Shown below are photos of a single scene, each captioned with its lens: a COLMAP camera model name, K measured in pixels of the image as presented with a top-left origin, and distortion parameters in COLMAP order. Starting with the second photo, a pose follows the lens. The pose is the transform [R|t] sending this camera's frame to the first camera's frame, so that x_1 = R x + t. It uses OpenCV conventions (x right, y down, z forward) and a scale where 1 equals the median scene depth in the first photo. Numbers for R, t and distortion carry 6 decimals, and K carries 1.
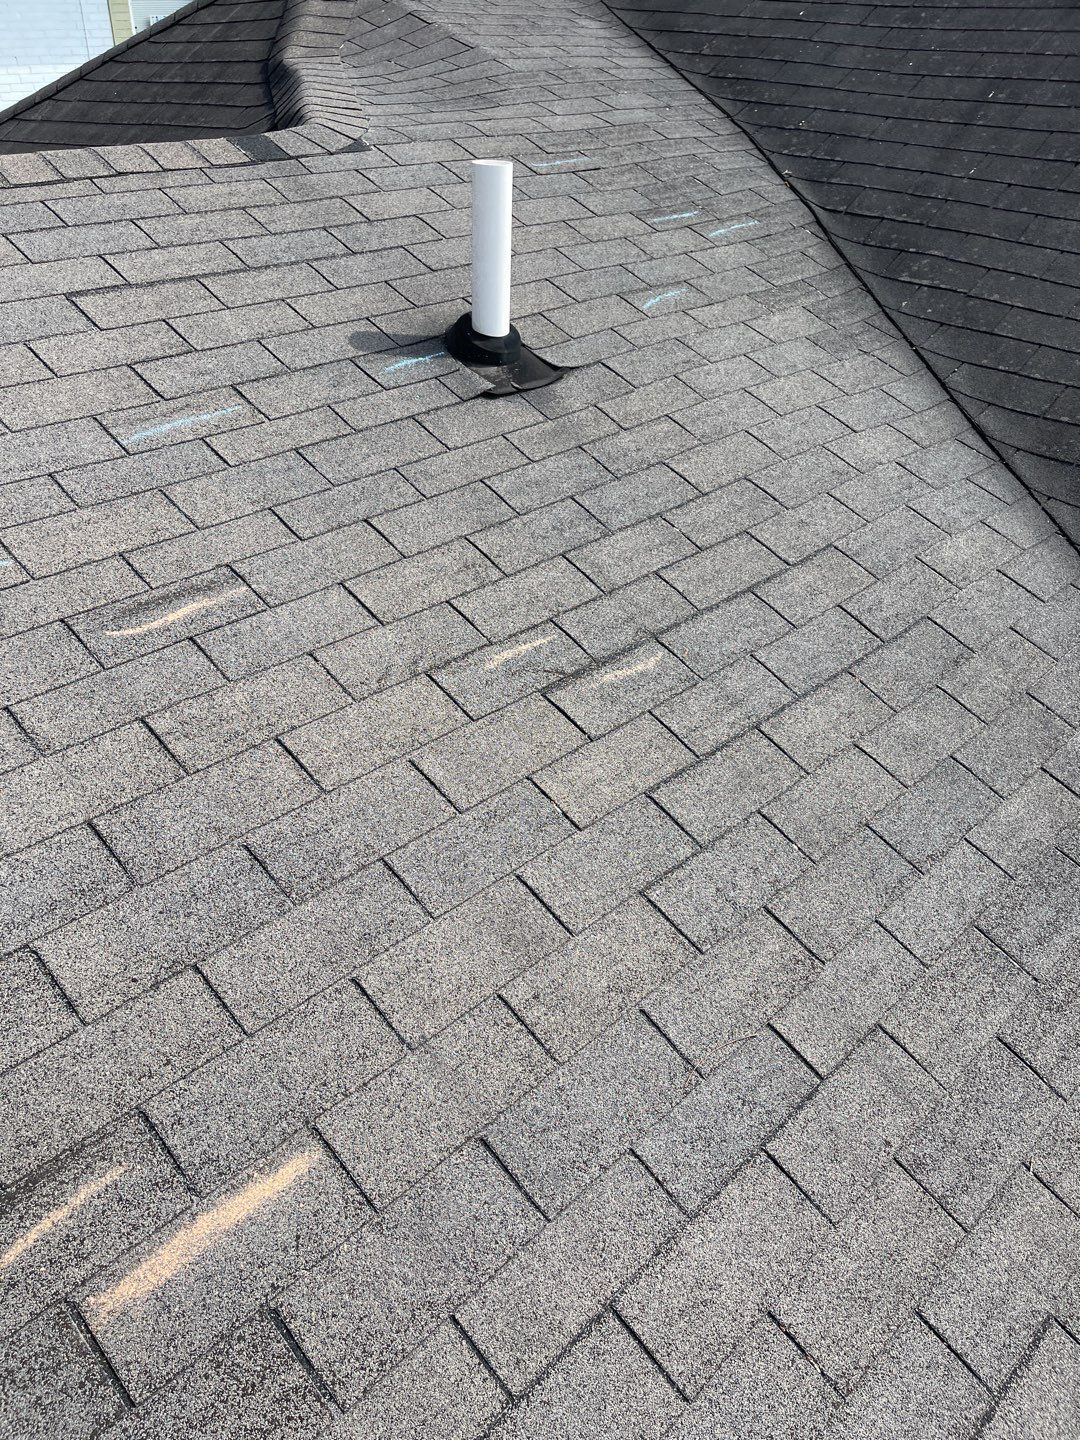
lens RADIAL K [[1154.7, 0, 538.2], [0, 1154.7, 741.5], [0, 0, 1]] dist [0.087246, -0.104688]
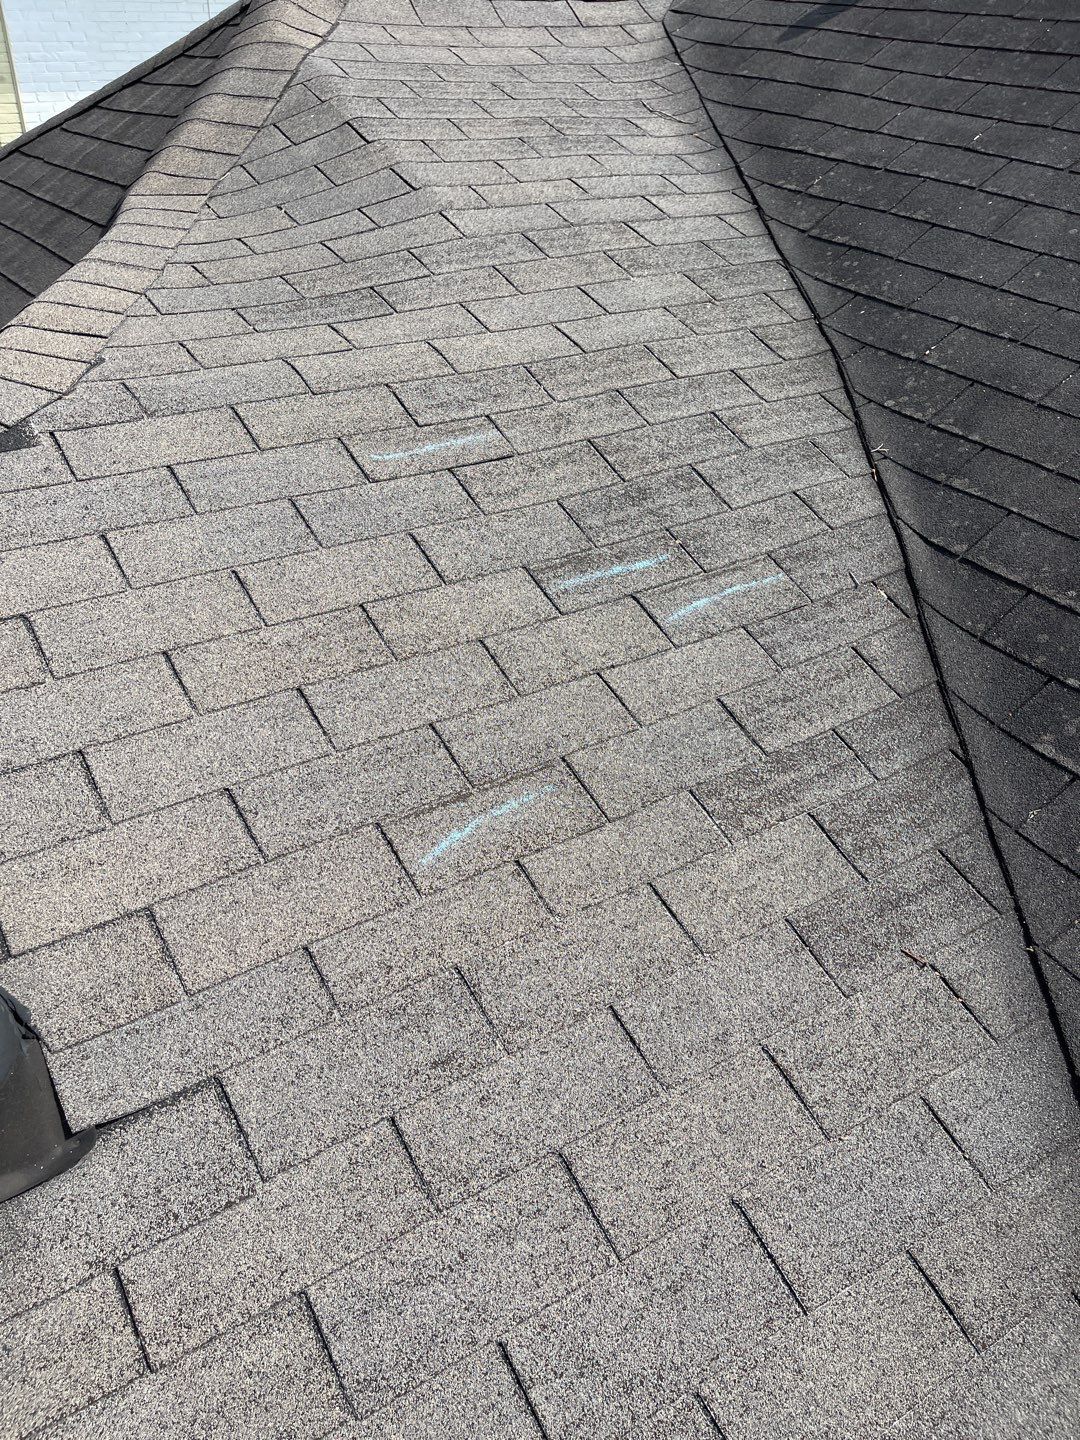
lens RADIAL K [[1154.7, 0, 538.2], [0, 1154.7, 741.5], [0, 0, 1]] dist [0.087246, -0.104688]
pose [[0.977899, 0.121214, -0.170356, 0.344792], [-0.119655, 0.992625, 0.019431, -0.708736], [0.171455, 0.001383, 0.985191, 0.876681]]
